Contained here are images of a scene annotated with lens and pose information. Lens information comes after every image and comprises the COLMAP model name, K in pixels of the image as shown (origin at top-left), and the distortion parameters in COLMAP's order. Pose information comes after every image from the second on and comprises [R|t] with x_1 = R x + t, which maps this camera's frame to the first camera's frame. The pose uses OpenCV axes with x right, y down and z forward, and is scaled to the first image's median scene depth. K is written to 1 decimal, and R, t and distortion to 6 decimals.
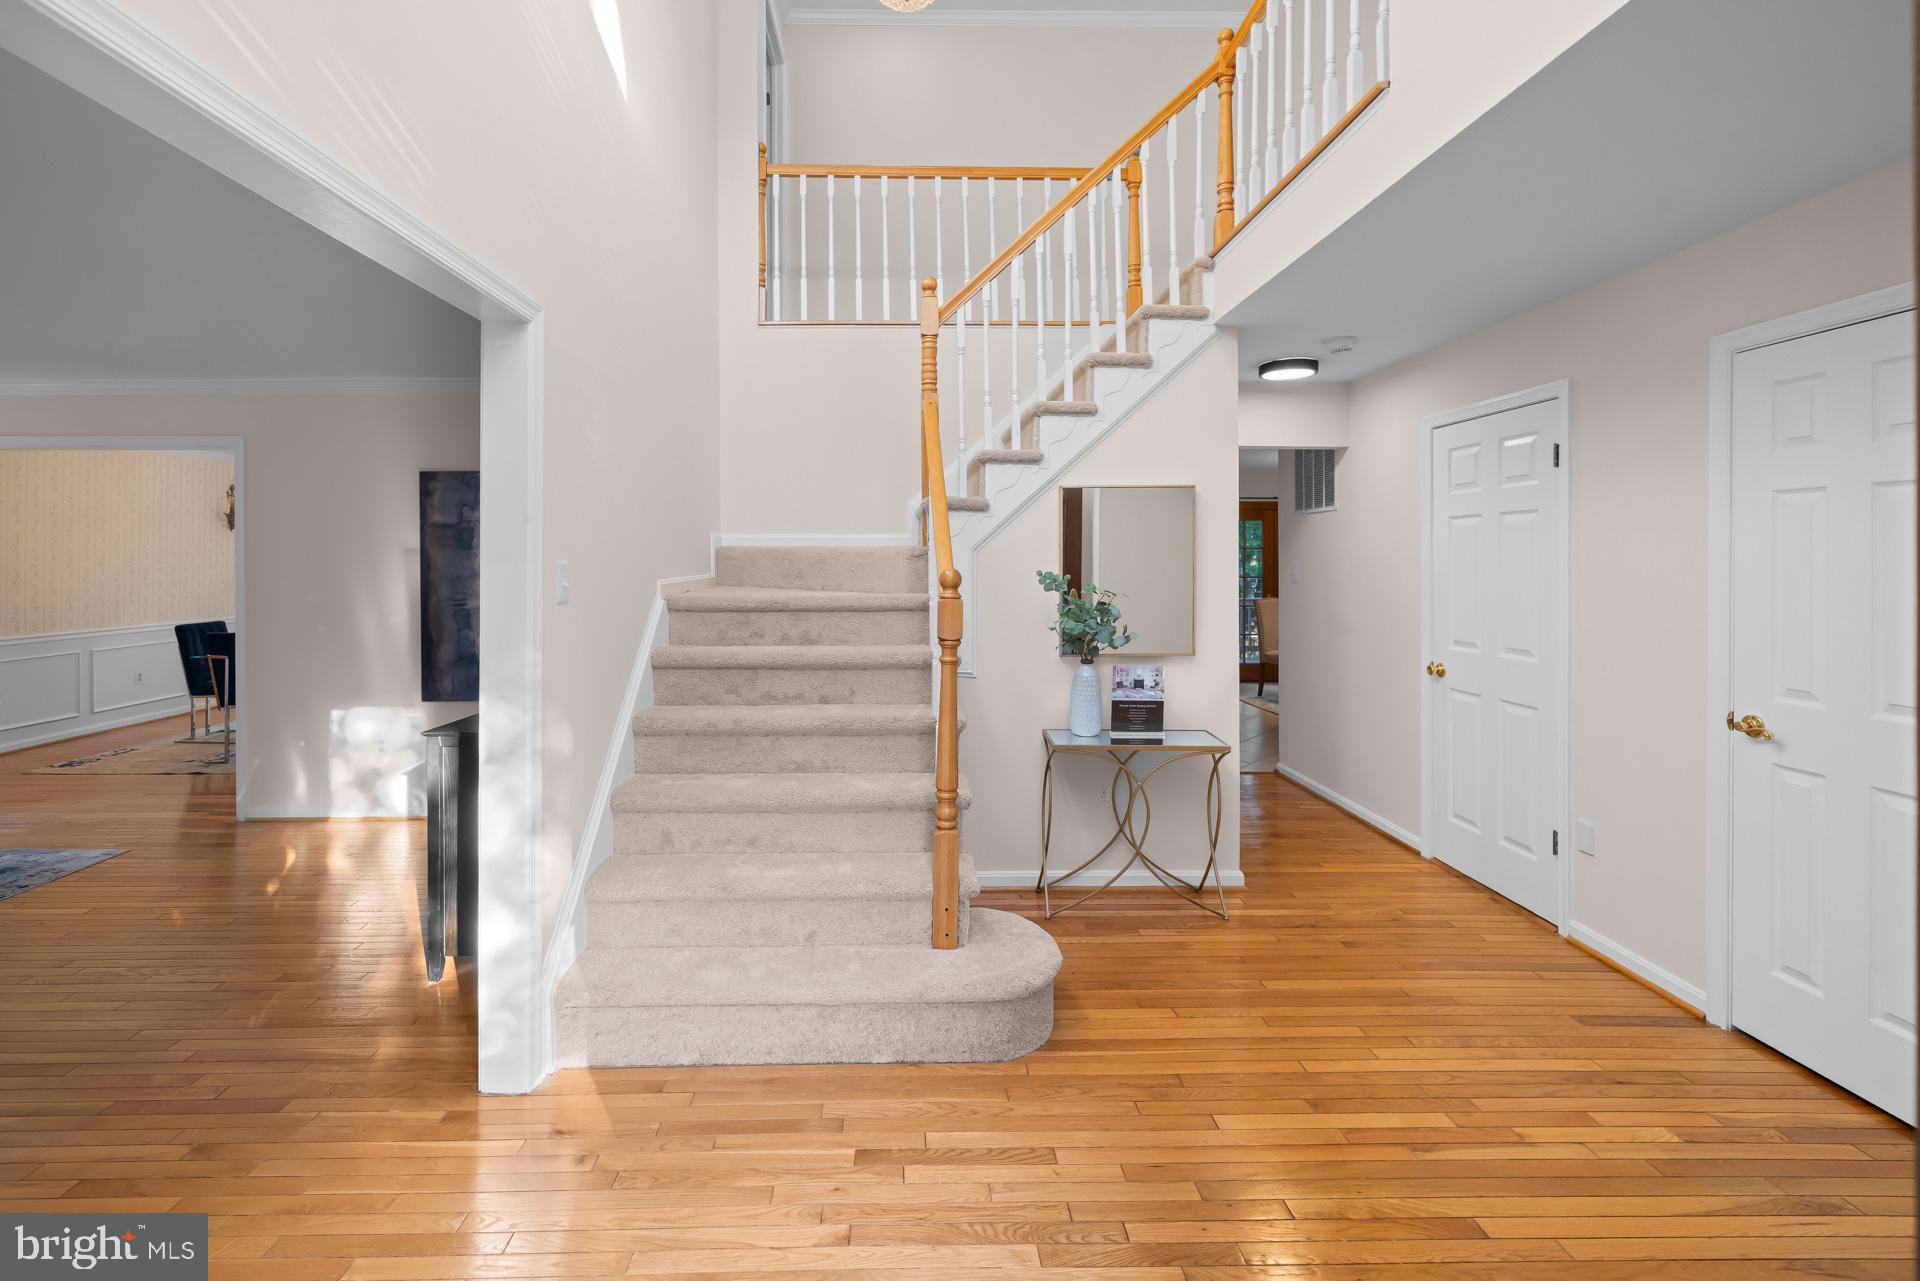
lens RADIAL K [[822.3, 0, 890.4], [0, 822.3, 557.8], [0, 0, 1]] dist [0.003521, -0.001487]
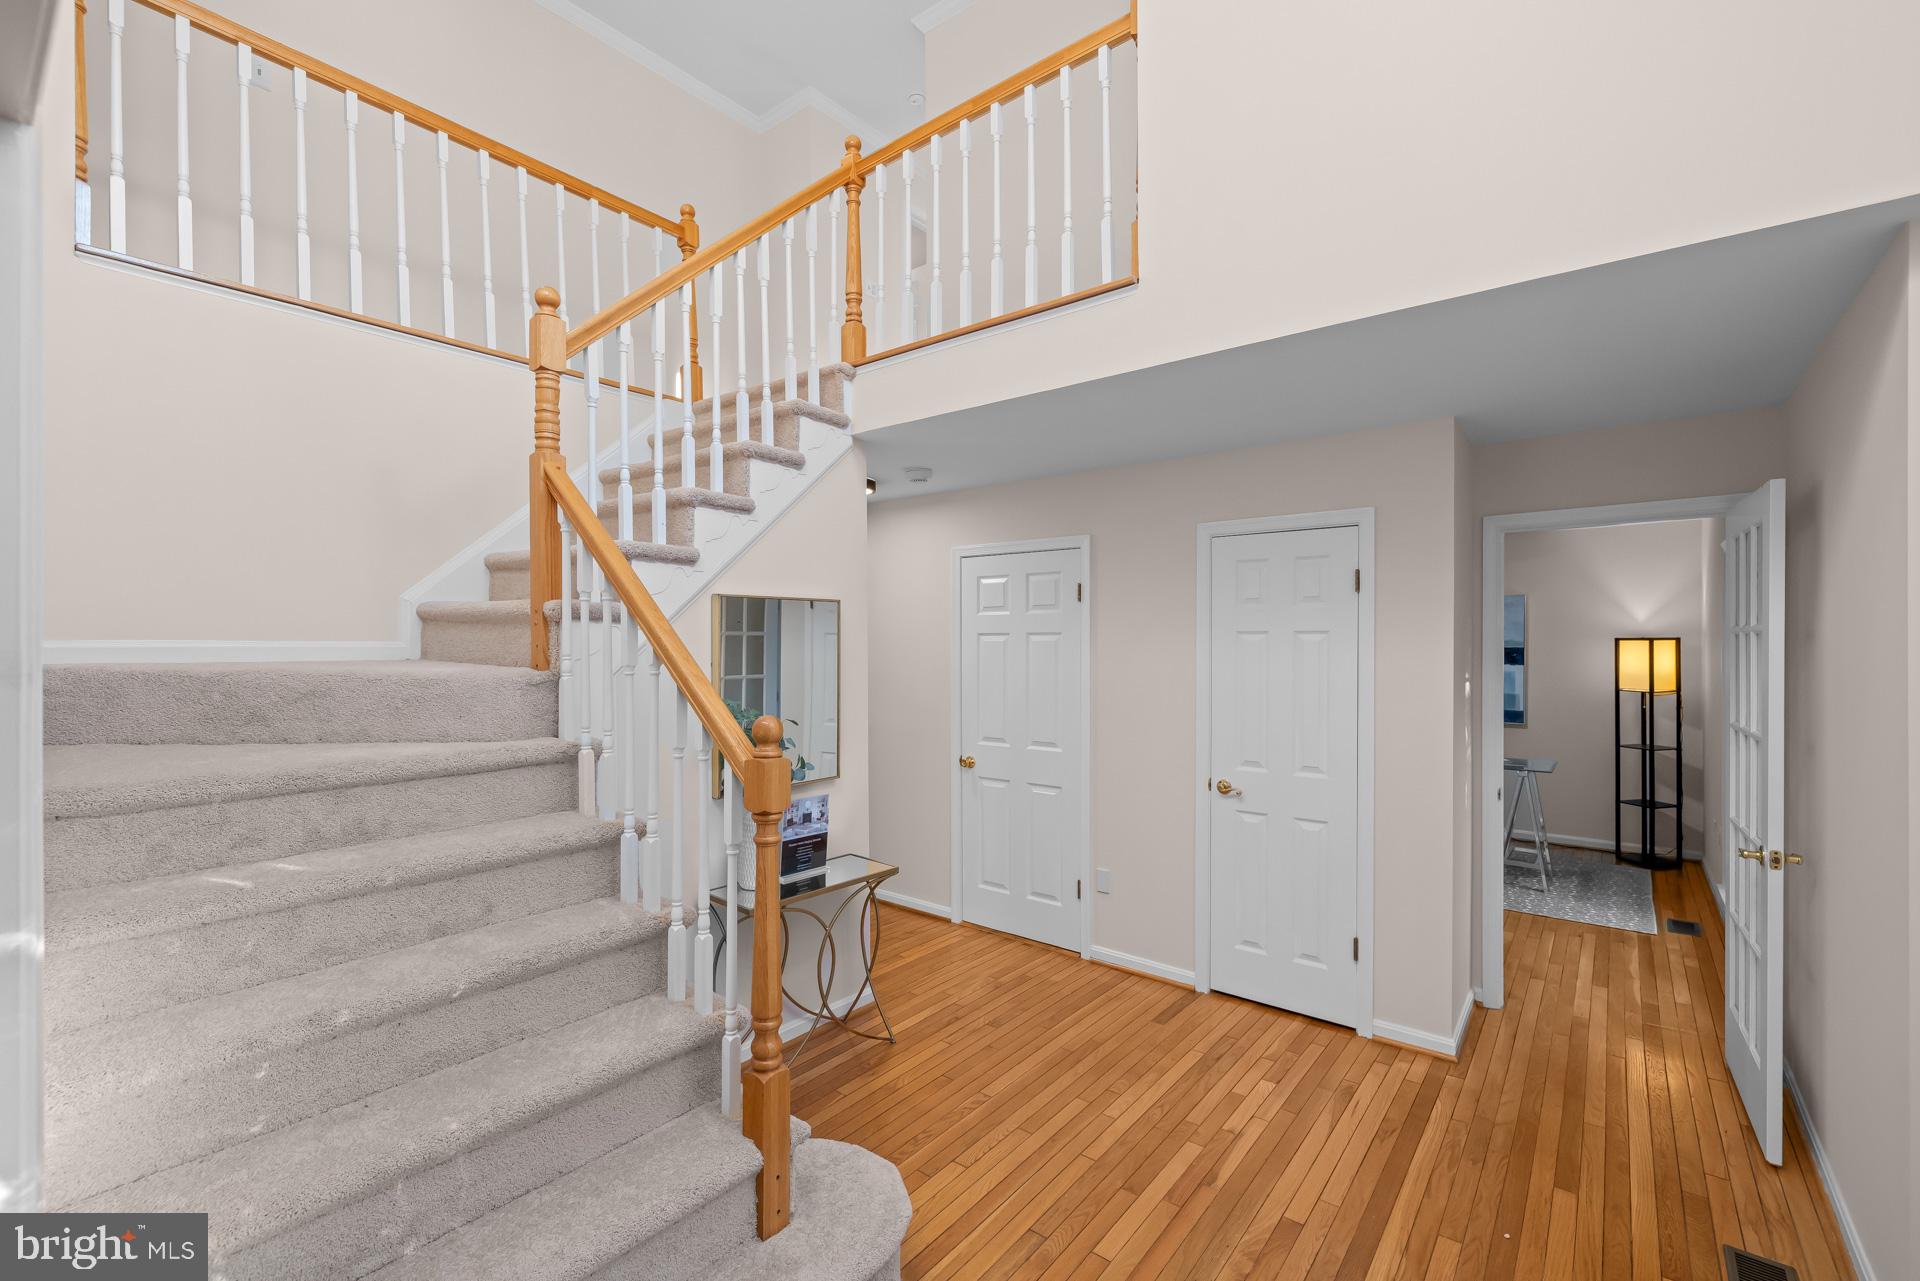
lens RADIAL K [[822.3, 0, 975.2], [0, 822.3, 647.7], [0, 0, 1]] dist [0.003521, -0.001487]
pose [[0.629162, -0.000914, 0.777274, -0.283190], [-0.002792, 0.999990, 0.003436, -0.037497], [-0.777270, -0.004332, 0.629153, 0.283416]]
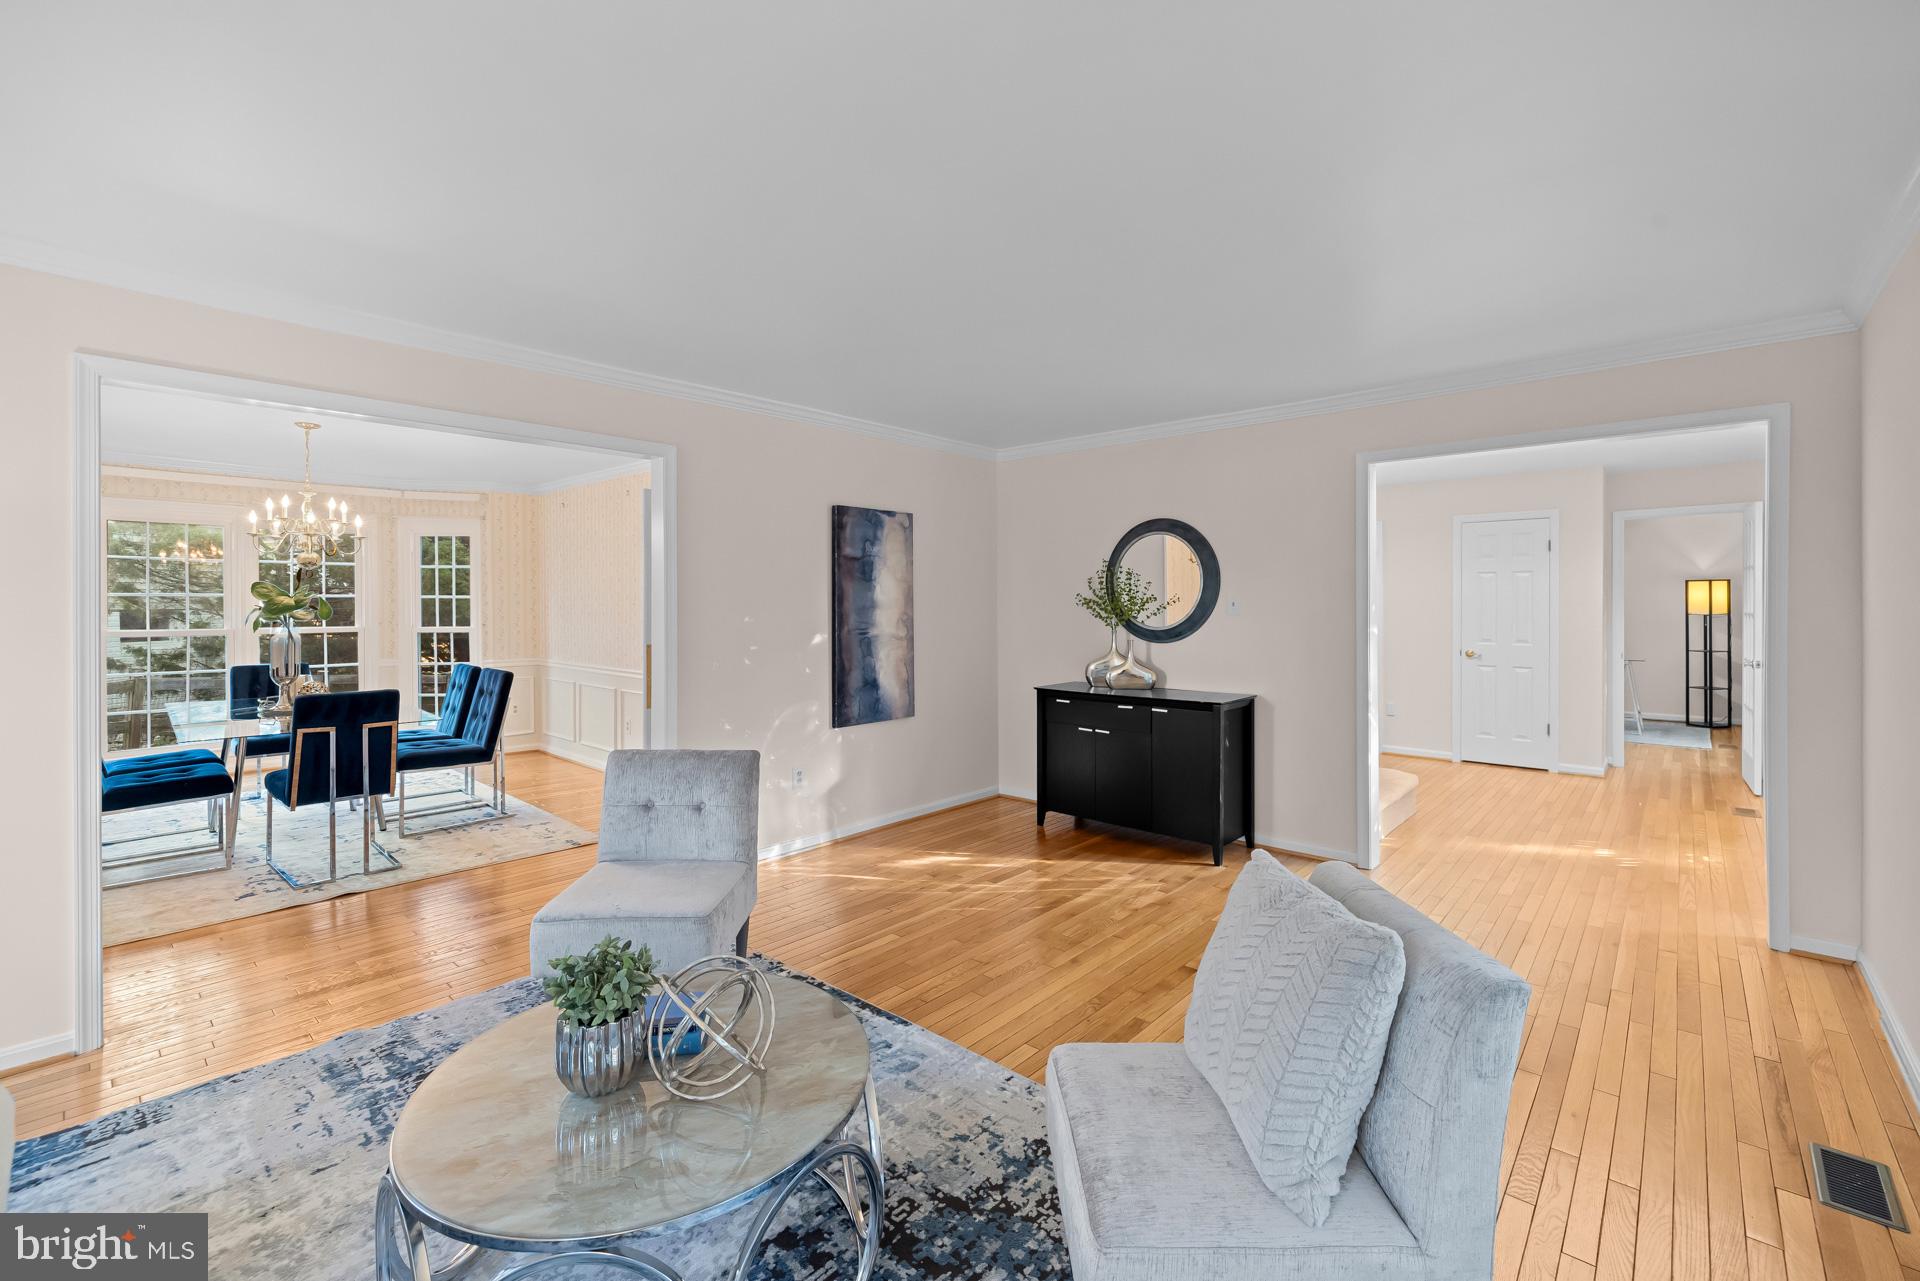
lens RADIAL K [[822.3, 0, 948.1], [0, 822.3, 610.3], [0, 0, 1]] dist [0.003521, -0.001487]
pose [[0.681814, -0.003475, 0.731517, -1.606440], [-0.001415, 0.999981, 0.006068, 0.026894], [-0.731524, -0.005172, 0.681796, 0.256044]]
